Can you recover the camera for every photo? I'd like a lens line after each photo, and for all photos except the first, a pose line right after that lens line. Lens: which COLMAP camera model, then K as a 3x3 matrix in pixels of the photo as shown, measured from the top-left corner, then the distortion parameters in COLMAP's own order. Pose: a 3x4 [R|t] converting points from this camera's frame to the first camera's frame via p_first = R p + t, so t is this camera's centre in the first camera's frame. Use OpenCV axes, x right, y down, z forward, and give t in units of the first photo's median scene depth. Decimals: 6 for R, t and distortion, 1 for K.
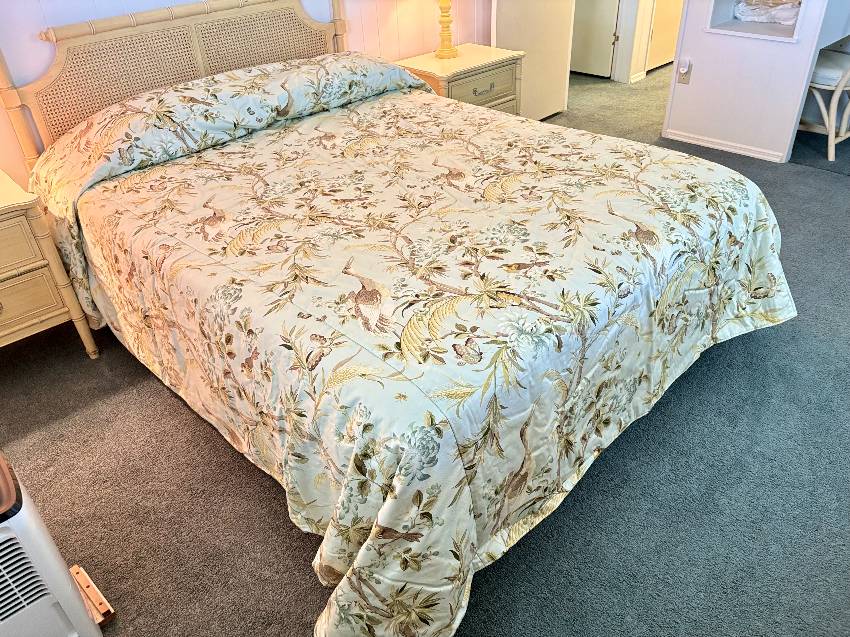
lens RADIAL K [[632.4, 0, 425.0], [0, 632.4, 318.5], [0, 0, 1]] dist [0.044822, -0.062120]
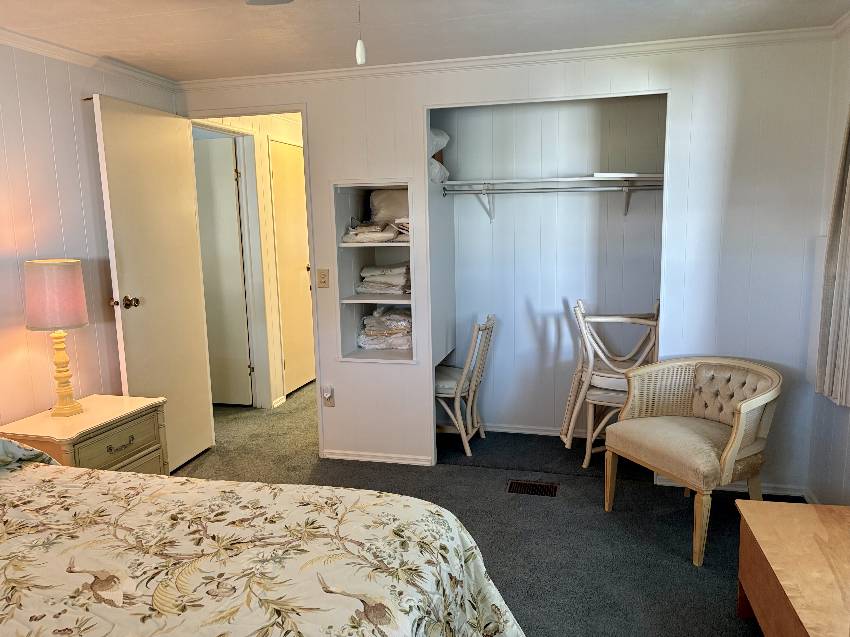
lens RADIAL K [[632.4, 0, 425.0], [0, 632.4, 318.5], [0, 0, 1]] dist [0.044822, -0.062120]
pose [[0.843952, -0.048212, 0.534248, -0.016479], [0.287422, 0.881559, -0.374488, -0.101672], [-0.452916, 0.469605, 0.757851, 0.122015]]
